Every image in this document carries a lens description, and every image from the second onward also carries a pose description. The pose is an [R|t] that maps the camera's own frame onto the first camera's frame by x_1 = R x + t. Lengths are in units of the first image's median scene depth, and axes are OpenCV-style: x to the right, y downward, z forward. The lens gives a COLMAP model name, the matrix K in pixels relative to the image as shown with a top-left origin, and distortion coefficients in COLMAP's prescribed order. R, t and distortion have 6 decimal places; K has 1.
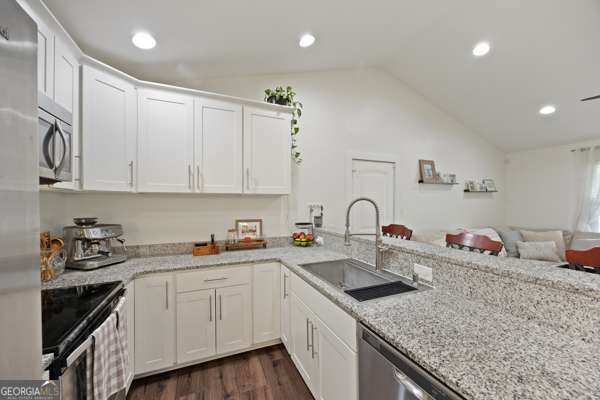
lens RADIAL K [[232.2, 0, 301.4], [0, 232.2, 202.1], [0, 0, 1]] dist [0.001570, 0.000289]
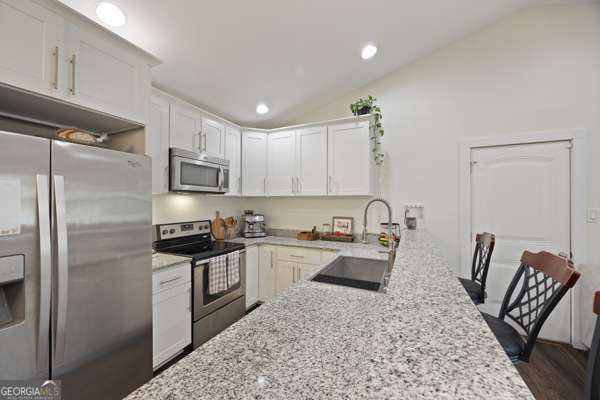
lens RADIAL K [[232.2, 0, 301.4], [0, 232.2, 202.1], [0, 0, 1]] dist [0.001570, 0.000289]
pose [[0.654935, 0.002154, -0.755682, 0.576862], [-0.002477, 0.999997, 0.000703, -0.001603], [0.755681, 0.001411, 0.654938, 0.060915]]
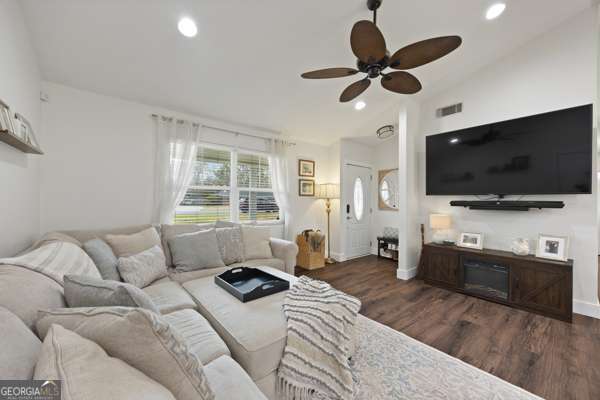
lens RADIAL K [[232.2, 0, 301.4], [0, 232.2, 202.1], [0, 0, 1]] dist [0.001570, 0.000289]
pose [[-0.277600, -0.000942, 0.960696, 0.558636], [-0.002418, 0.999997, 0.000282, 0.069285], [-0.960694, -0.002245, -0.277602, 1.194541]]
